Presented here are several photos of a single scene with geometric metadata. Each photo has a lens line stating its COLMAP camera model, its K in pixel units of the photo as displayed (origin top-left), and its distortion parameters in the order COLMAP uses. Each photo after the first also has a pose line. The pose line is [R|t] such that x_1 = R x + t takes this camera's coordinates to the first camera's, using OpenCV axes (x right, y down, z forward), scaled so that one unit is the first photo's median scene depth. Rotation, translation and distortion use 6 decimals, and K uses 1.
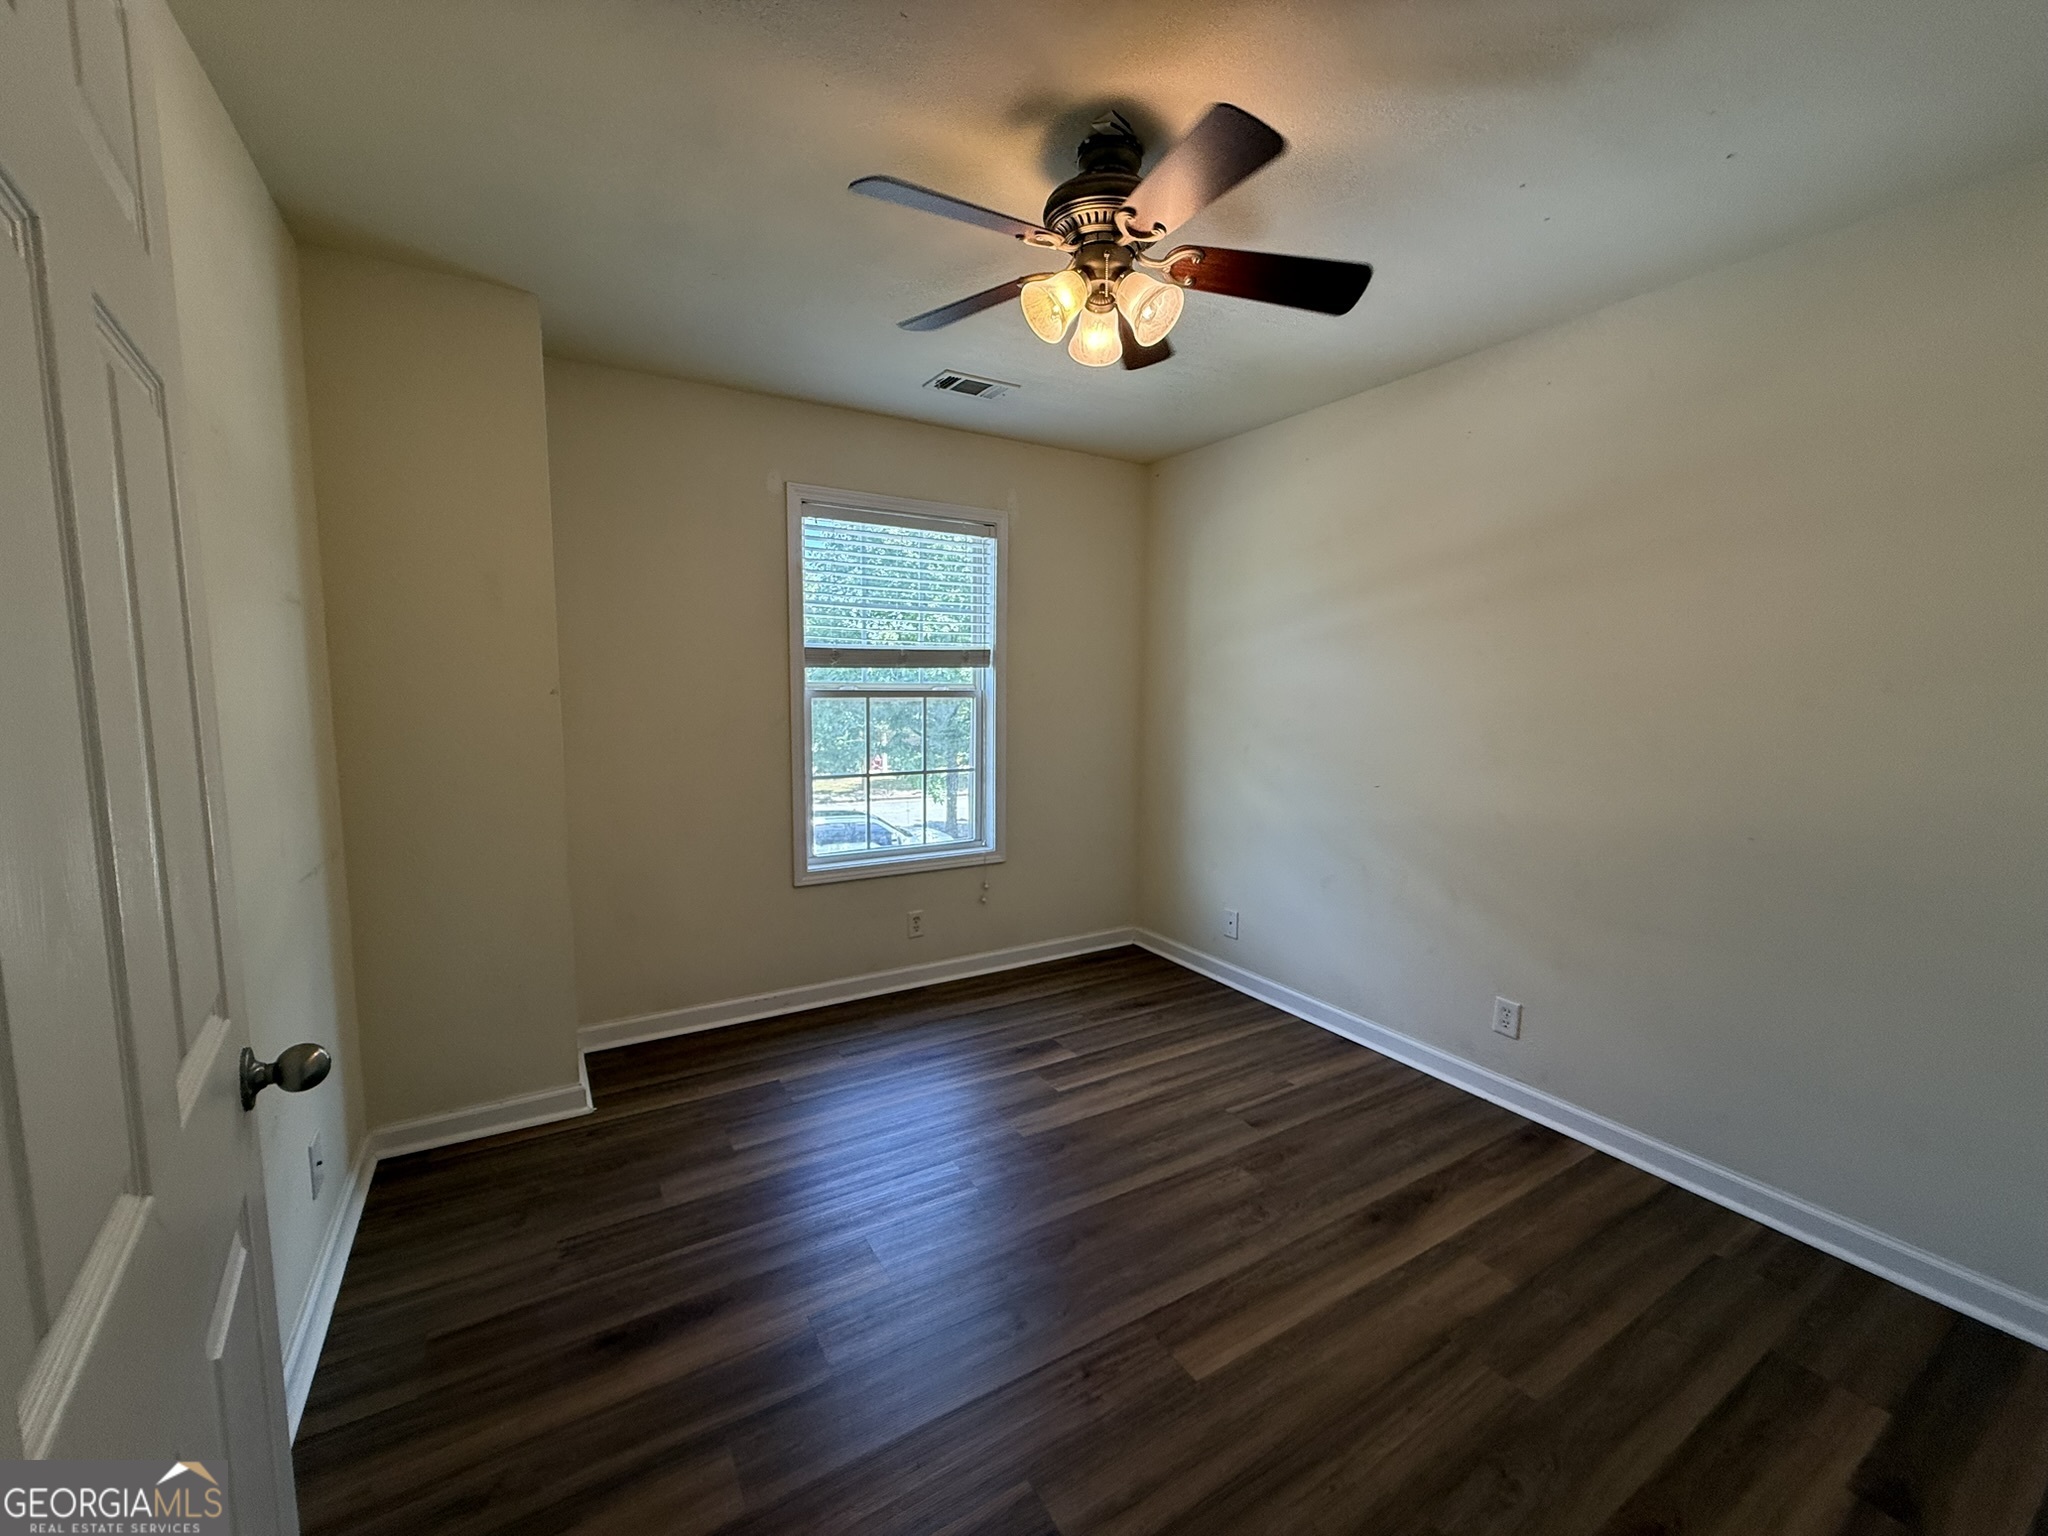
lens RADIAL K [[813.1, 0, 1018.1], [0, 813.1, 767.5], [0, 0, 1]] dist [0.000279, -0.000200]
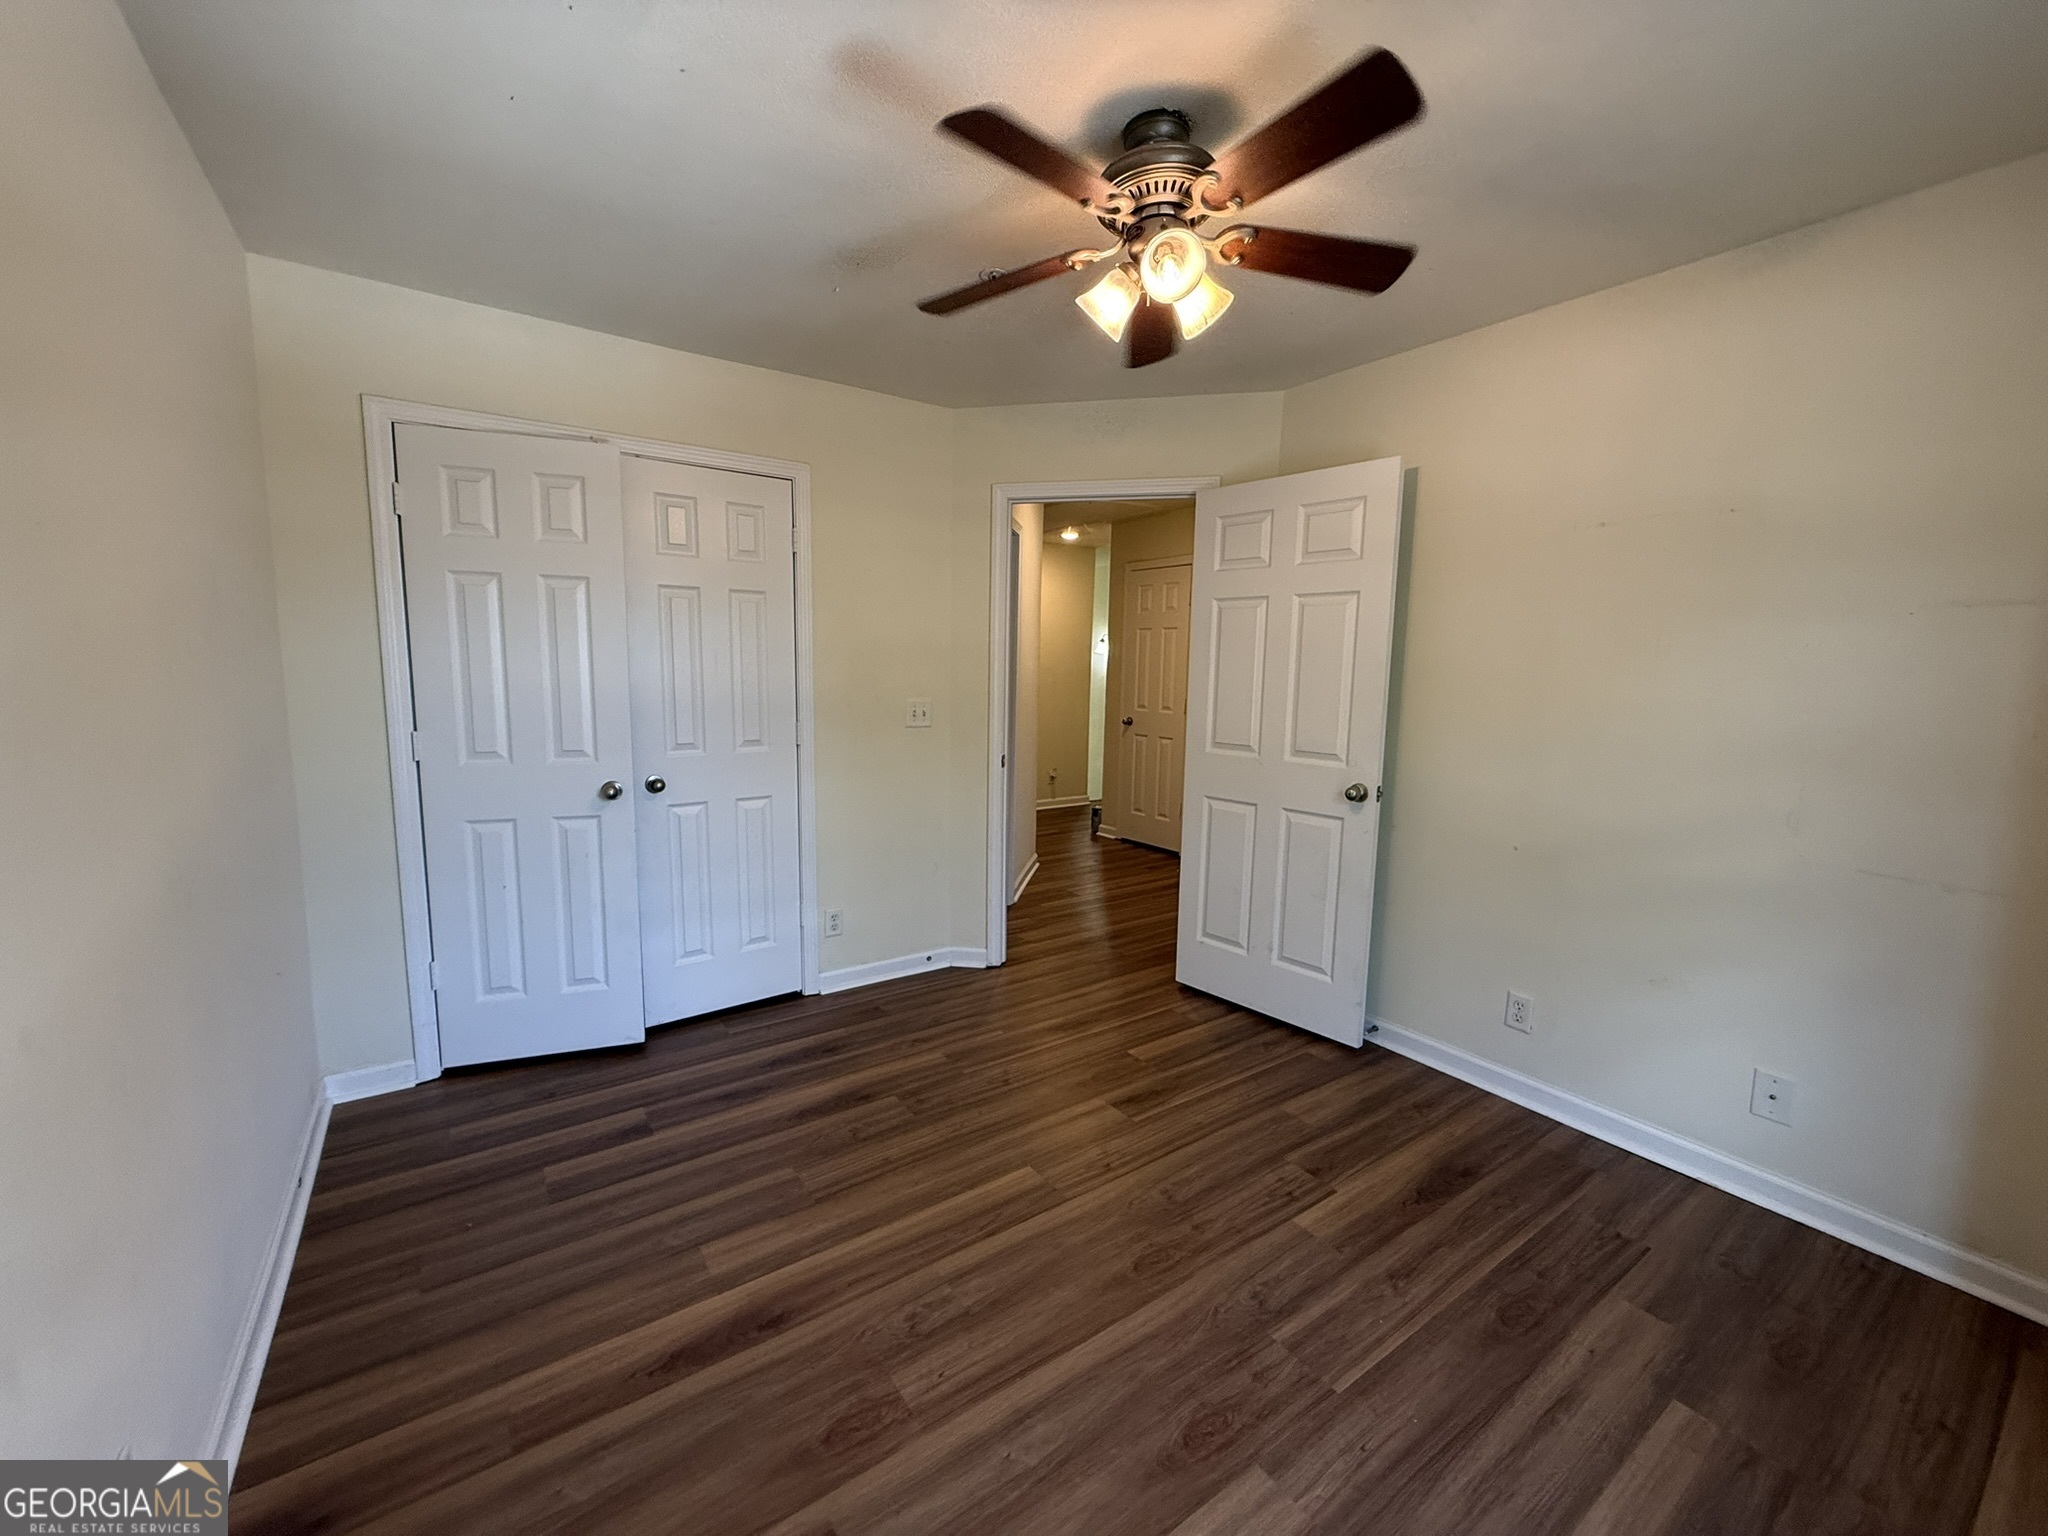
lens RADIAL K [[813.1, 0, 1018.1], [0, 813.1, 767.5], [0, 0, 1]] dist [0.000279, -0.000200]
pose [[-0.998140, -0.017291, -0.058454, 0.270095], [-0.031152, 0.968940, 0.245326, -0.201576], [0.052396, 0.246690, -0.967677, 1.766928]]
